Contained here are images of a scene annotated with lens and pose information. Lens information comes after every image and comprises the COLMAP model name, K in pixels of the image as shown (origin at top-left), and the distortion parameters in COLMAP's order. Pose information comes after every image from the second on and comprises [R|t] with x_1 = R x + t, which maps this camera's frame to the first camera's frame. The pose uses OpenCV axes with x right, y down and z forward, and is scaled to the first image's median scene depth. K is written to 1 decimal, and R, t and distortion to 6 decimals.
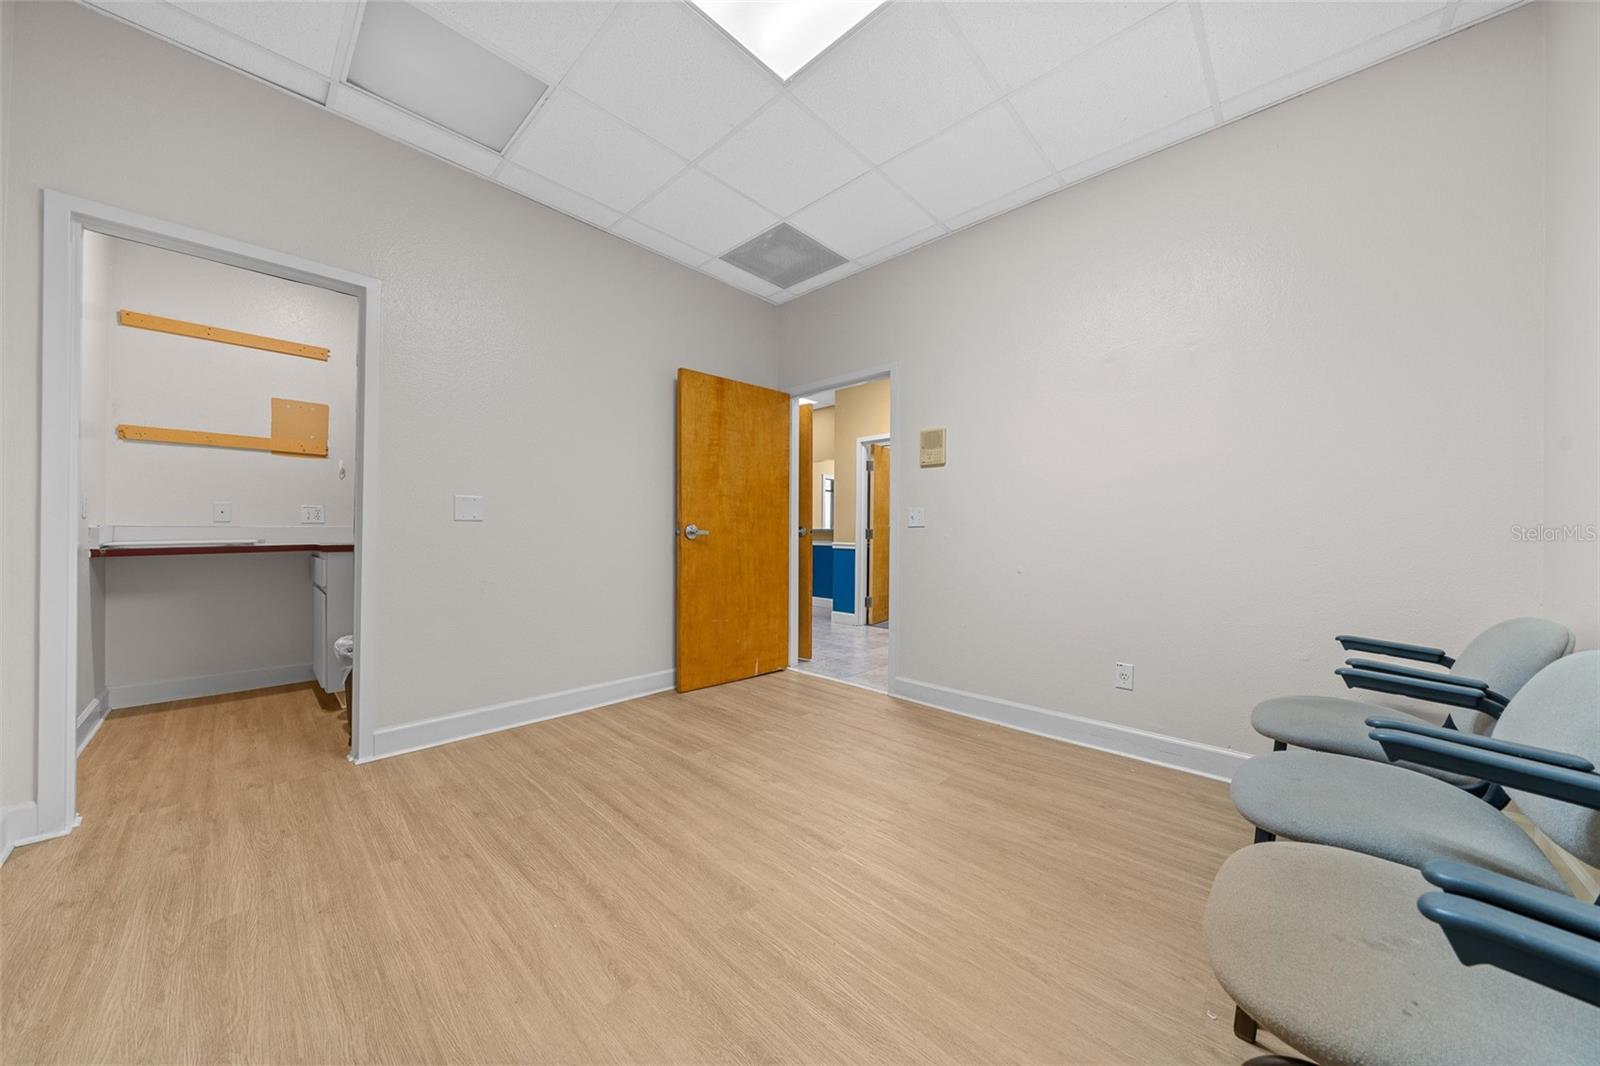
lens RADIAL K [[550.7, 0, 800.0], [0, 550.7, 526.8], [0, 0, 1]] dist [-0.002999, -0.000340]
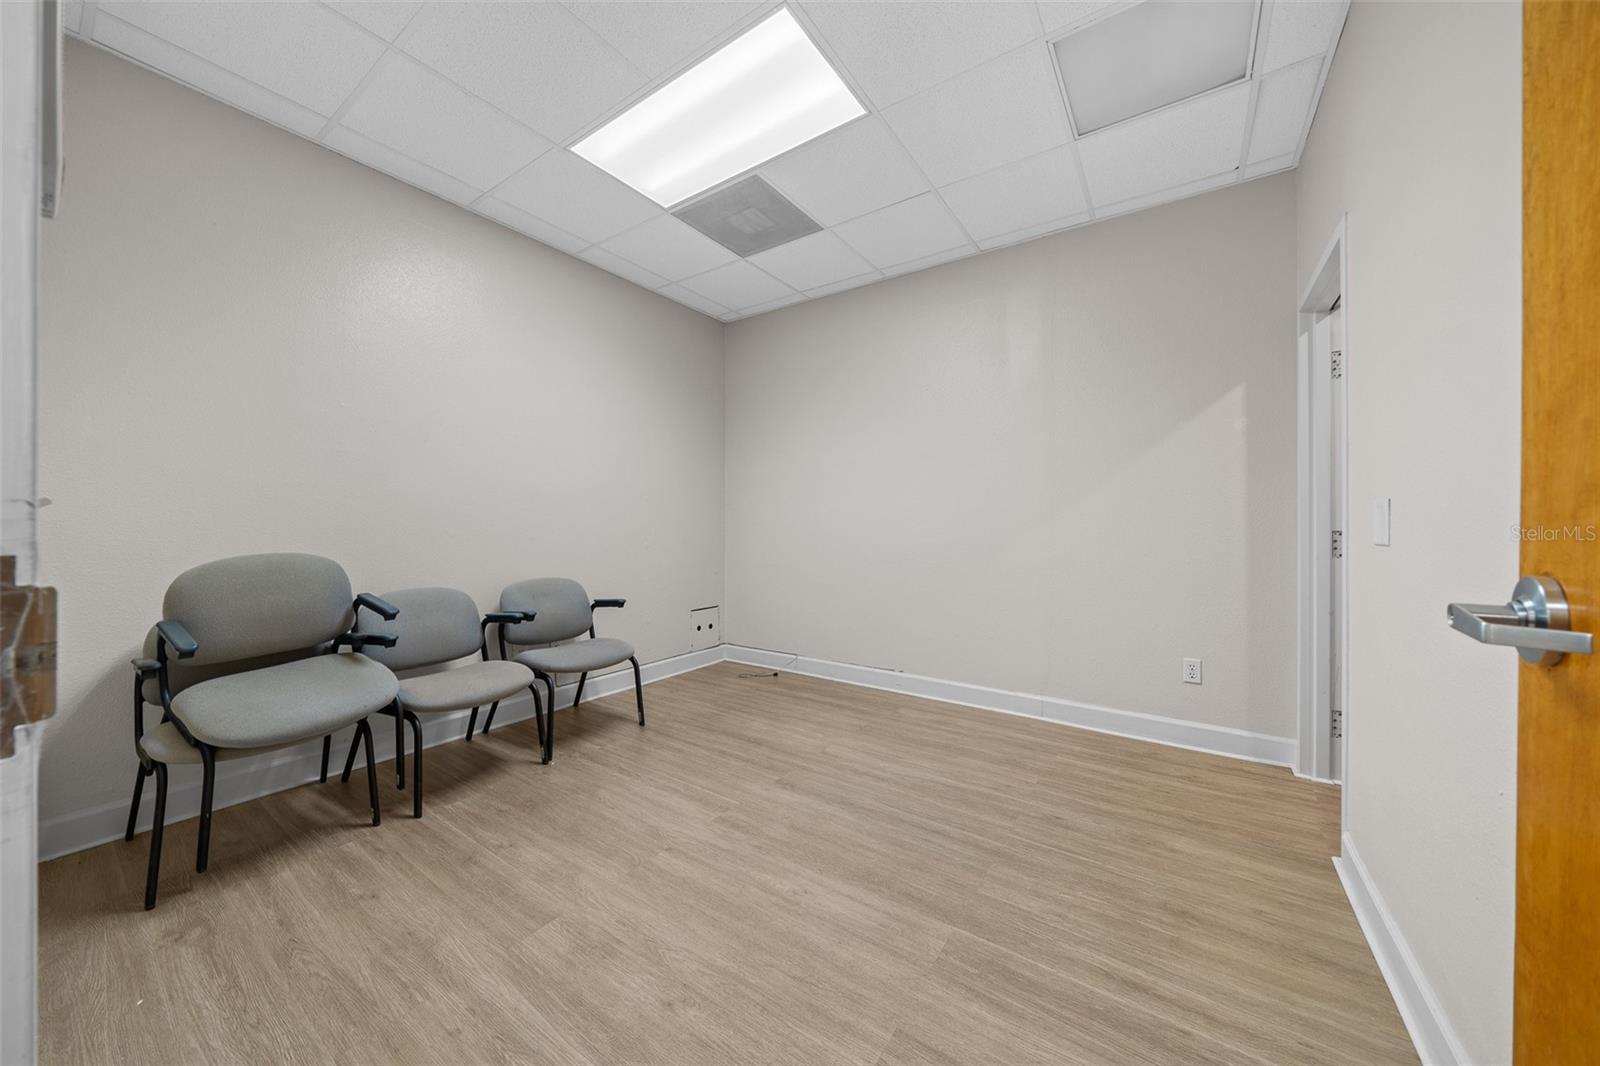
lens RADIAL K [[550.7, 0, 796.0], [0, 550.7, 530.6], [0, 0, 1]] dist [-0.002999, -0.000340]
pose [[-0.989878, -0.010905, -0.141501, 0.064708], [-0.011304, 0.999934, 0.002014, -0.025745], [0.141470, 0.003593, -0.989936, 1.857973]]
